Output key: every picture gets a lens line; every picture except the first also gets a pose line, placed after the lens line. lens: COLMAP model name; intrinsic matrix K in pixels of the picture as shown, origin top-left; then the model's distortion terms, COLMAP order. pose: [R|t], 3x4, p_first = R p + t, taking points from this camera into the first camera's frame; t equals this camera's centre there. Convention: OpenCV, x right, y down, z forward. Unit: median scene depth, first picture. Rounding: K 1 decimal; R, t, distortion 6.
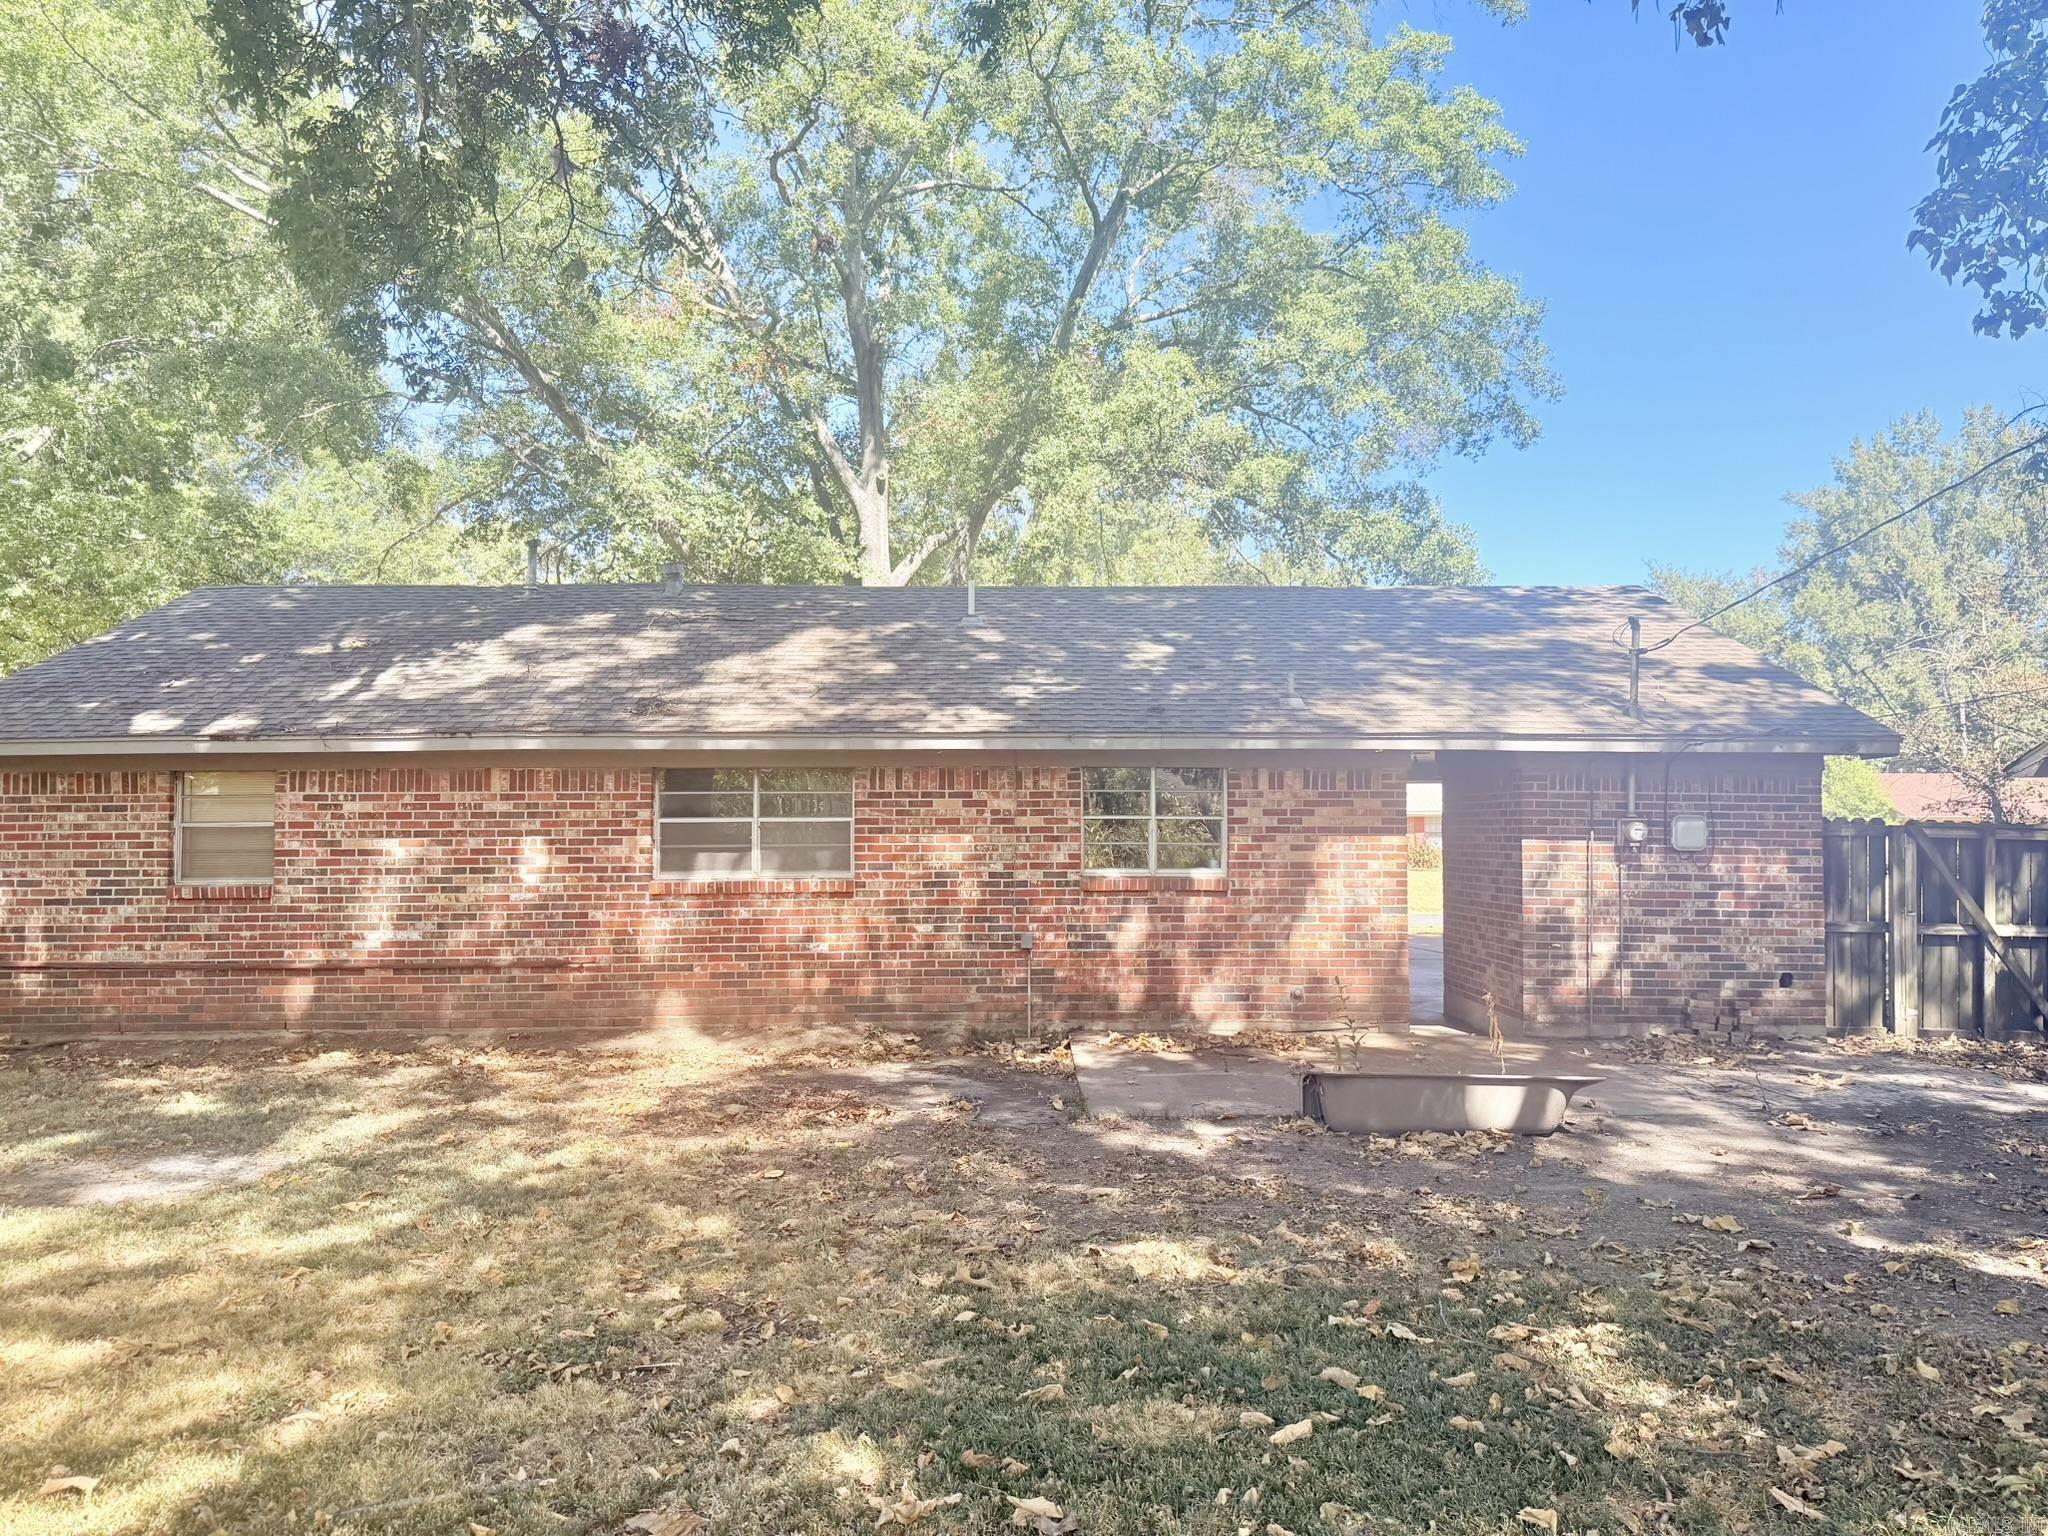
lens RADIAL K [[1426.9, 0, 1003.9], [0, 1426.9, 776.3], [0, 0, 1]] dist [0.067057, -0.009503]
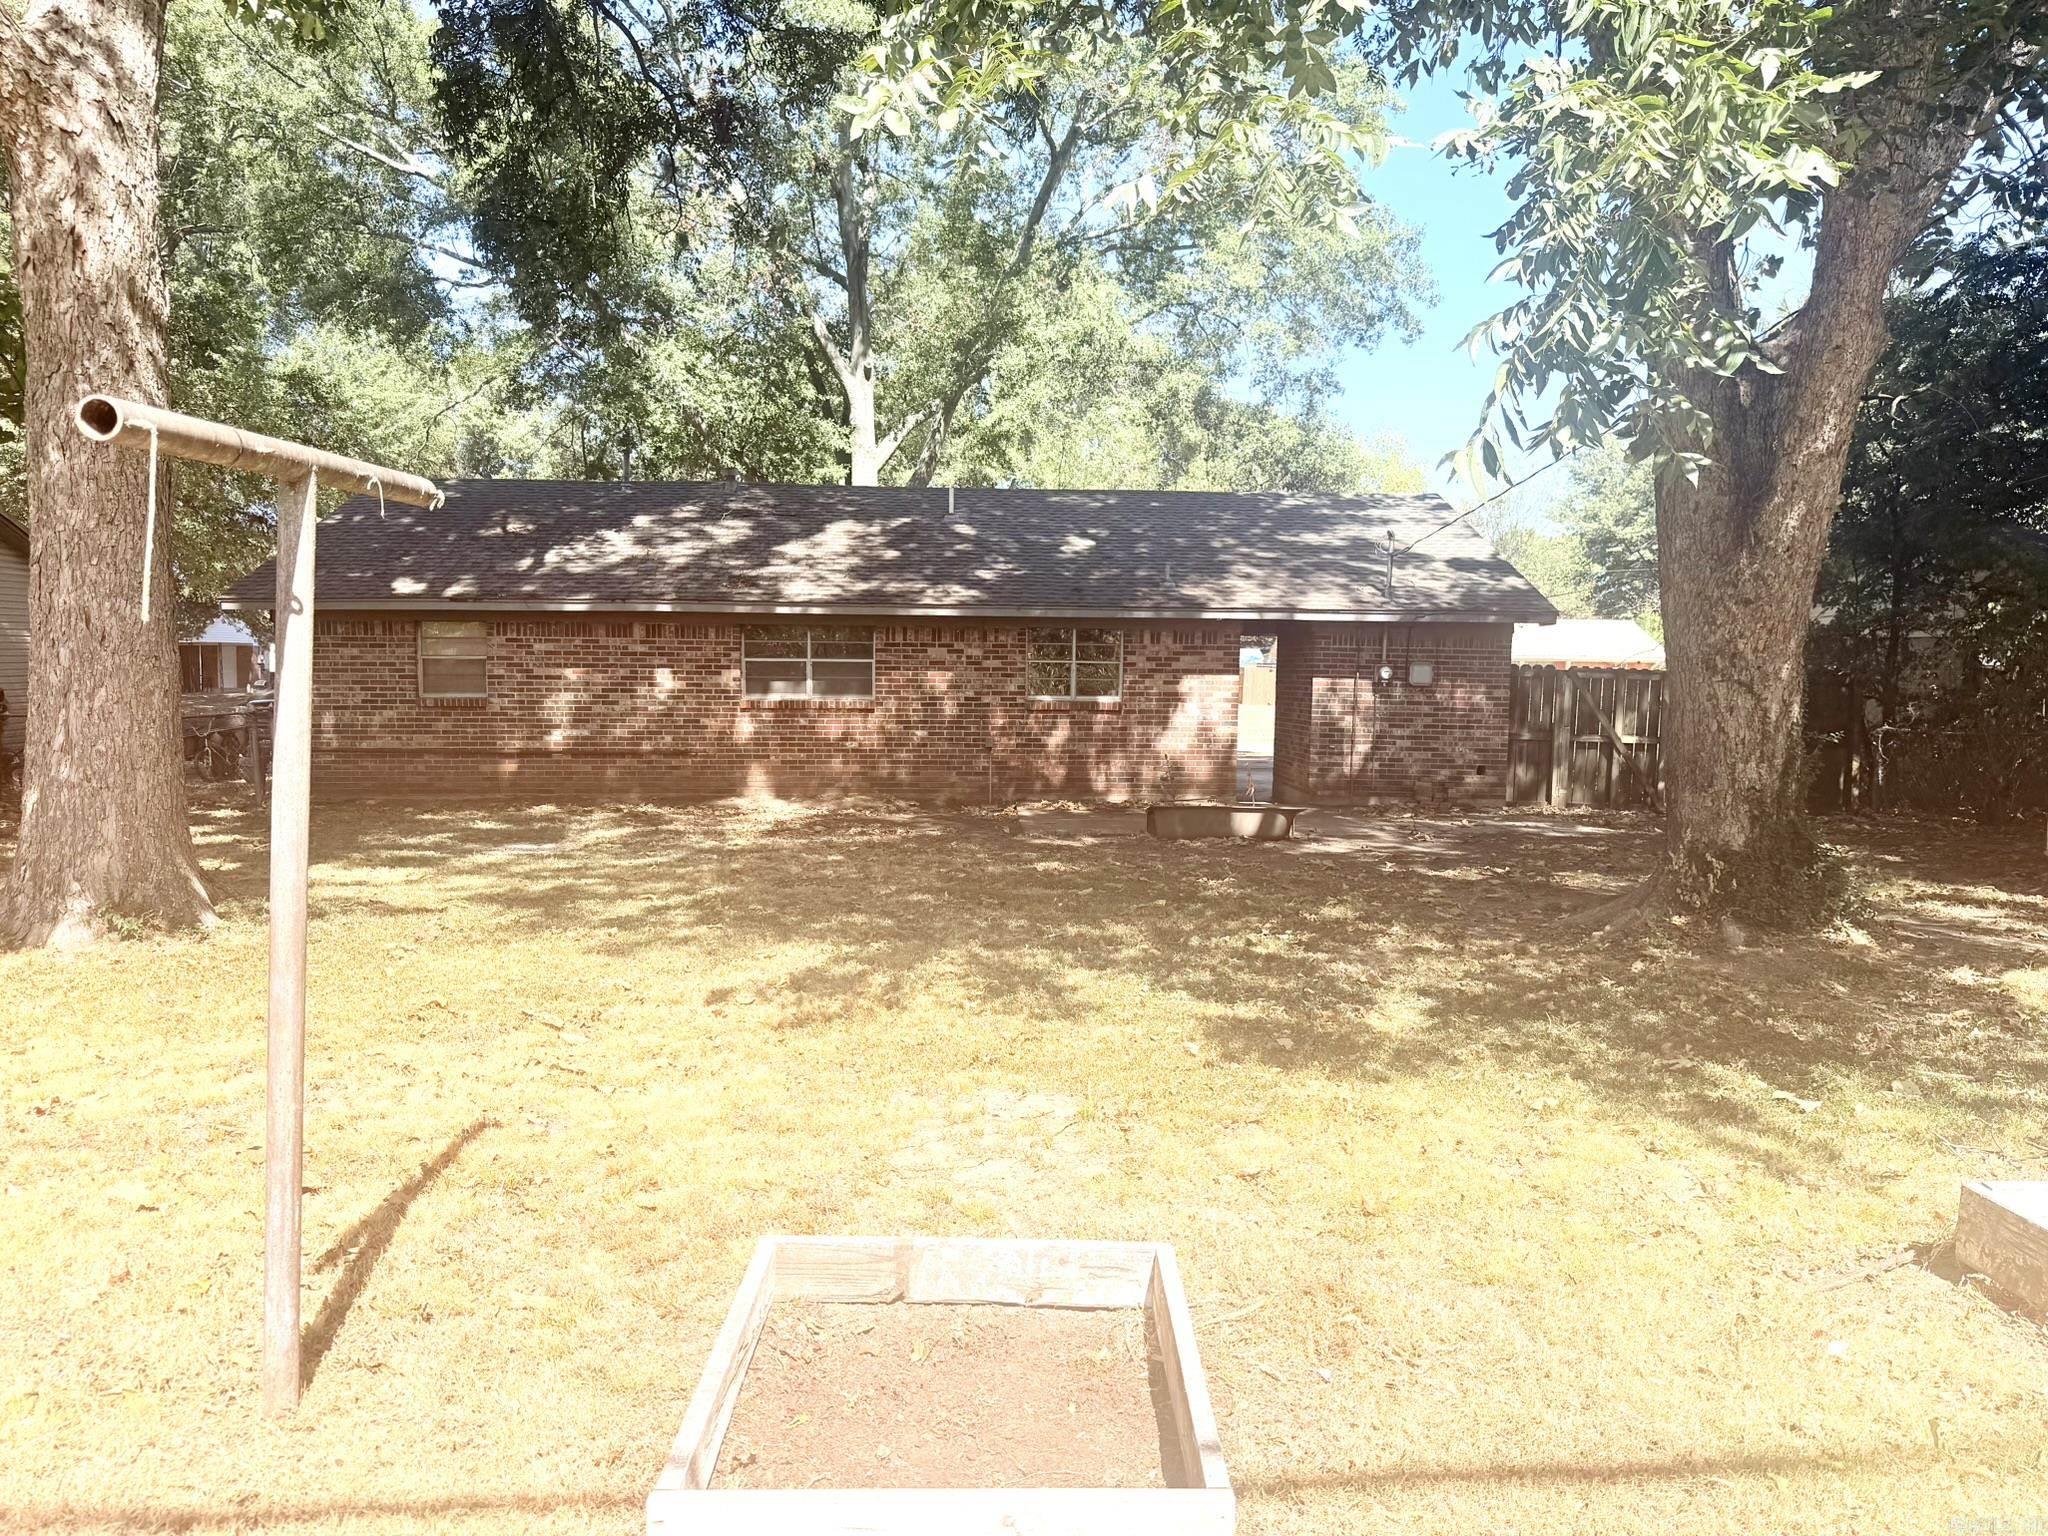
lens RADIAL K [[1426.9, 0, 1020.8], [0, 1426.9, 785.3], [0, 0, 1]] dist [0.067057, -0.009503]
pose [[0.999234, 0.007836, 0.038353, -0.008172], [-0.012303, 0.992976, 0.117673, -0.017259], [-0.037161, -0.118054, 0.992312, -0.503145]]
